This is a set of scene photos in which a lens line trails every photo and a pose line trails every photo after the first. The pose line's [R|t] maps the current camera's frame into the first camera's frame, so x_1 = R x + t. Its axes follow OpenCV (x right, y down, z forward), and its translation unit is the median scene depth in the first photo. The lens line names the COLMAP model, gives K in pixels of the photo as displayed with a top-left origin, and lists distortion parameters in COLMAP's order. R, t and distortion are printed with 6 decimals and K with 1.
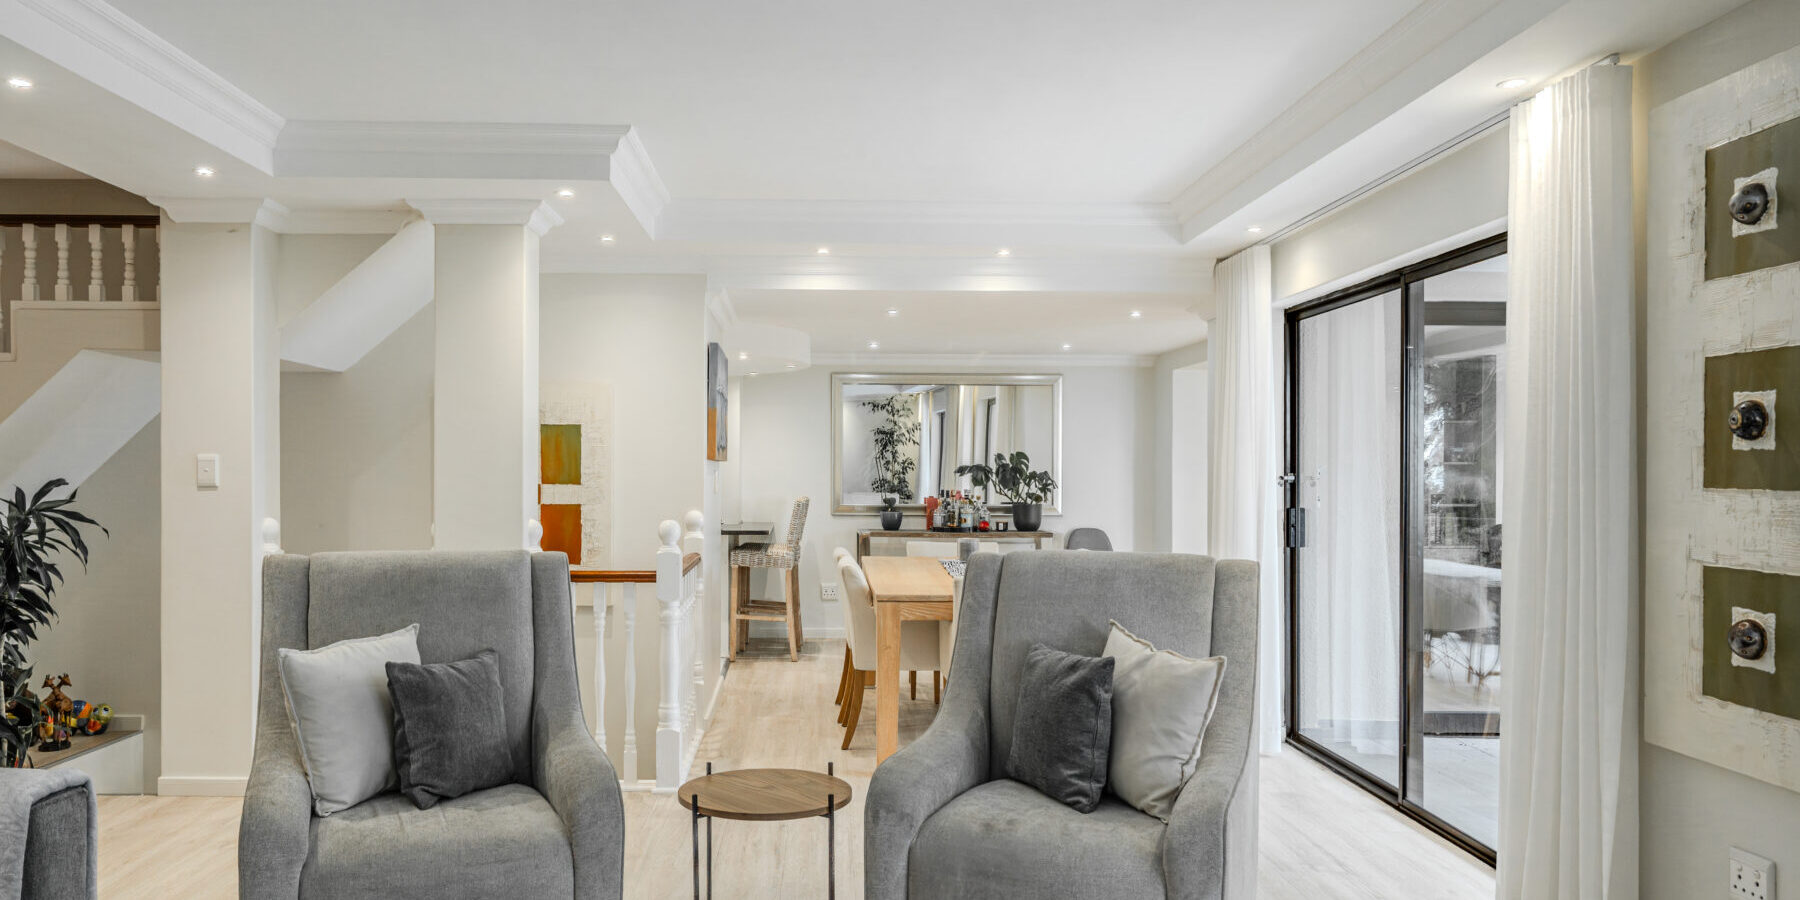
lens RADIAL K [[1207.2, 0, 817.0], [0, 1207.2, 469.6], [0, 0, 1]] dist [0.003155, -0.000271]
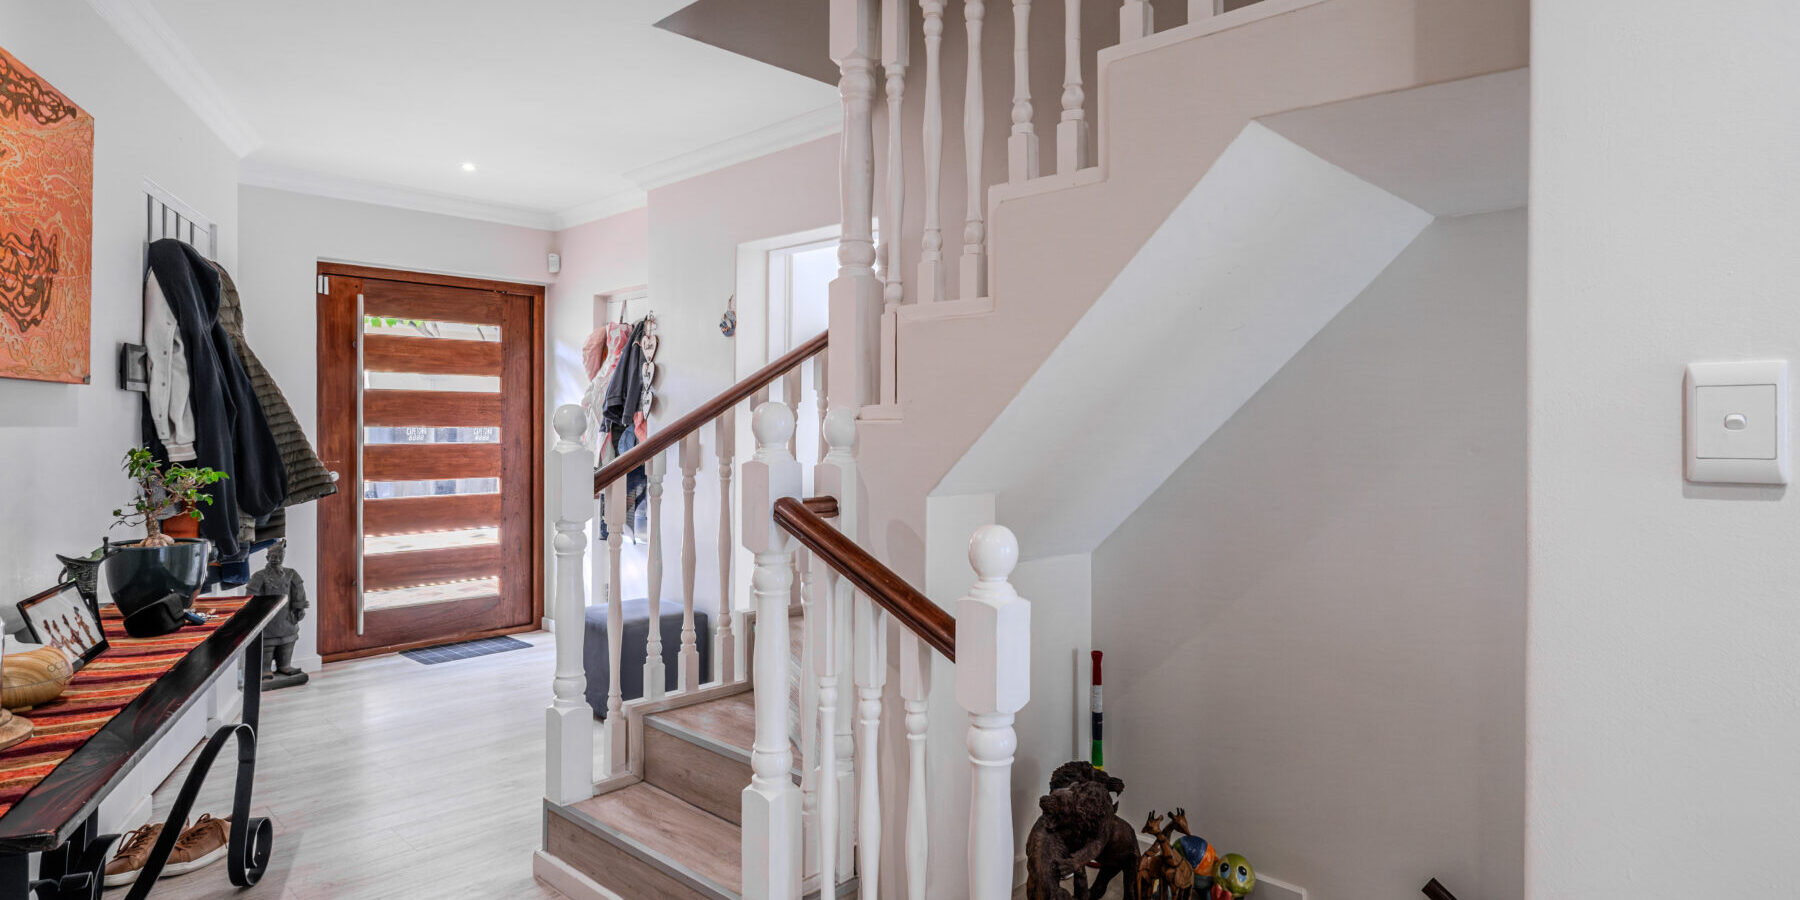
lens RADIAL K [[950.1, 0, 902.6], [0, 950.1, 432.1], [0, 0, 1]] dist [-0.006595, -0.001093]
pose [[0.705048, 0.010041, -0.709089, -0.419386], [-0.007056, 0.999950, 0.007143, 0.002535], [0.709125, -0.000033, 0.705083, 0.628715]]
